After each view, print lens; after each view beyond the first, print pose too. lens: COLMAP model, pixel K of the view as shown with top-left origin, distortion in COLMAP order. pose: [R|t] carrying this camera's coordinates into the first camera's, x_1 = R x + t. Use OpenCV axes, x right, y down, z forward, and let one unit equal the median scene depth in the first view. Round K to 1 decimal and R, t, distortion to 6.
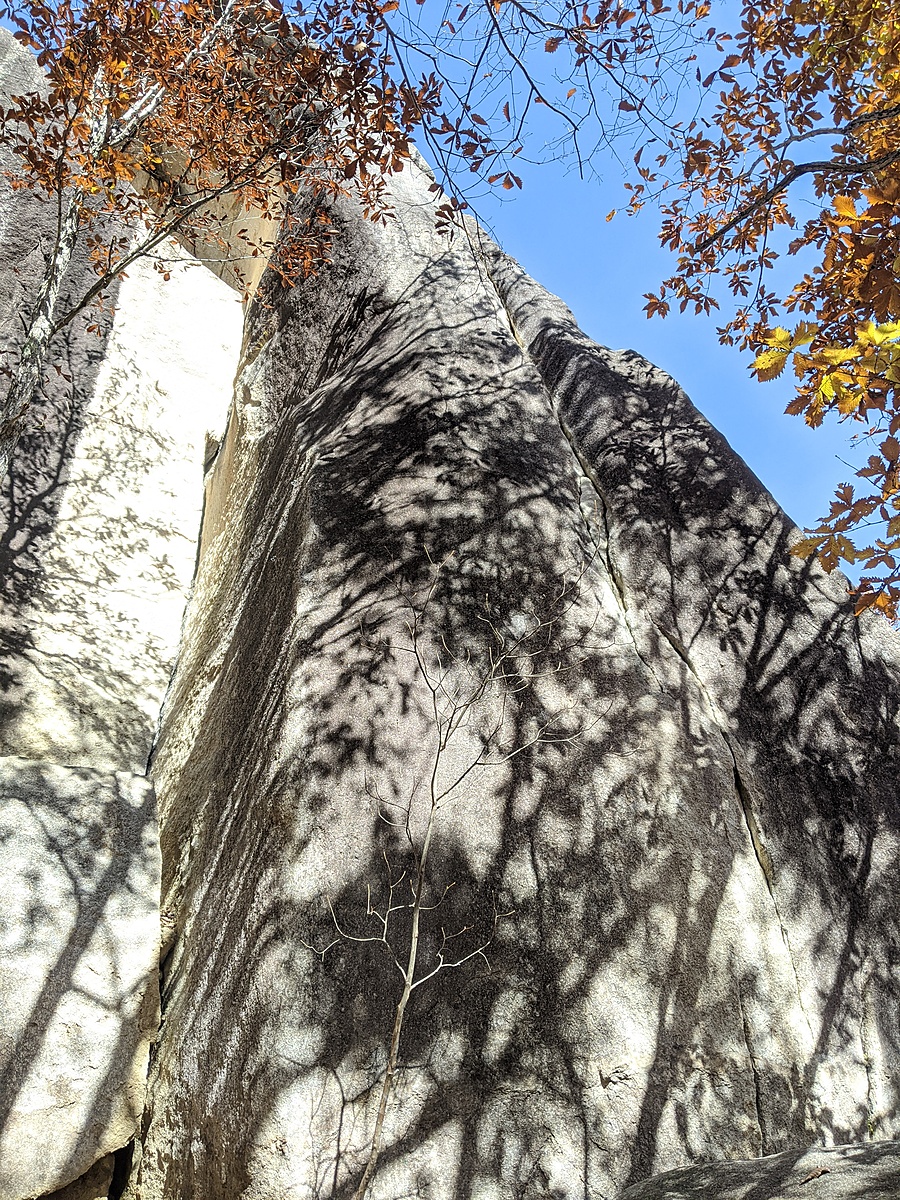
lens RADIAL K [[940.9, 0, 450.4], [0, 940.9, 602.5], [0, 0, 1]] dist [0.006606, -0.006743]
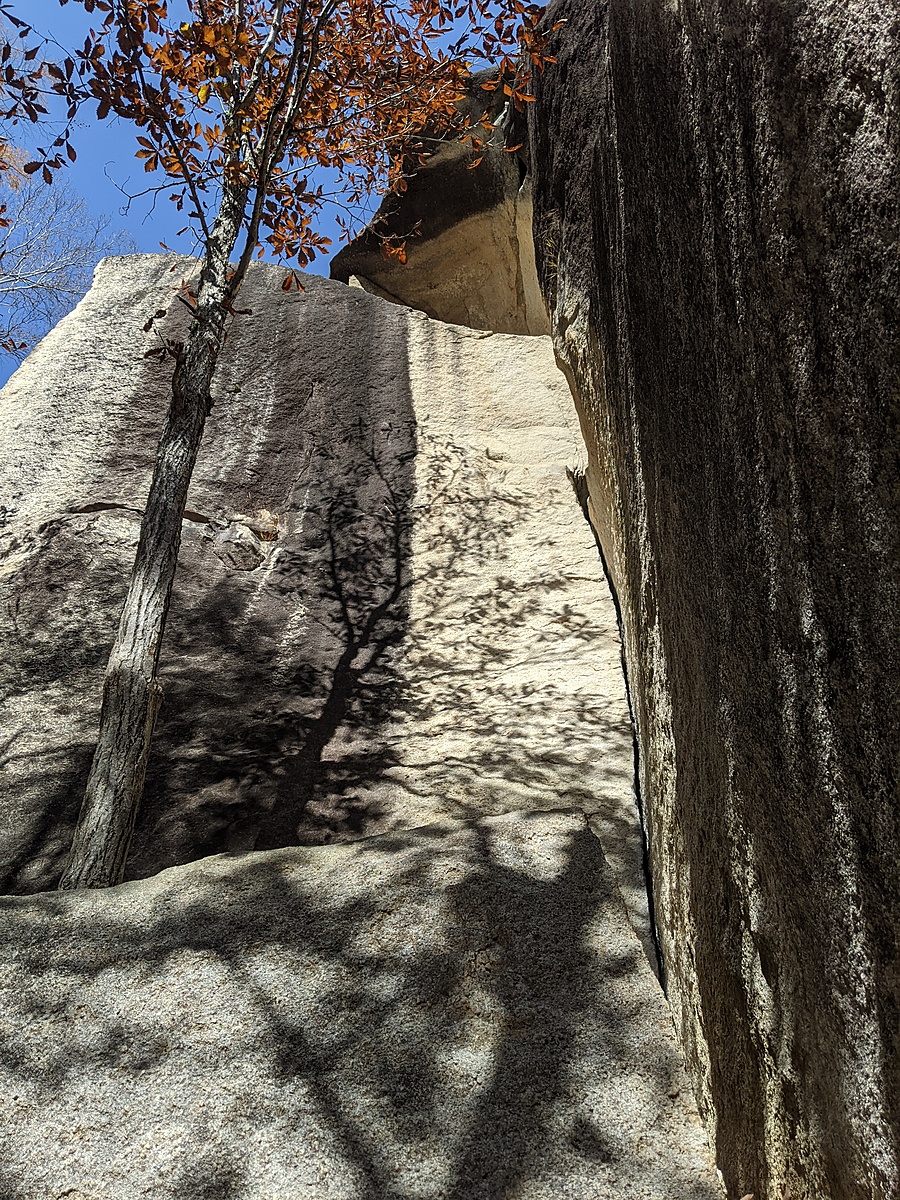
lens RADIAL K [[940.9, 0, 452.1], [0, 940.9, 596.2], [0, 0, 1]] dist [0.006606, -0.006743]
pose [[0.782422, -0.483719, -0.392213, -0.116083], [0.375426, 0.868877, -0.322658, 0.142632], [0.496861, 0.105208, 0.861429, 0.437970]]
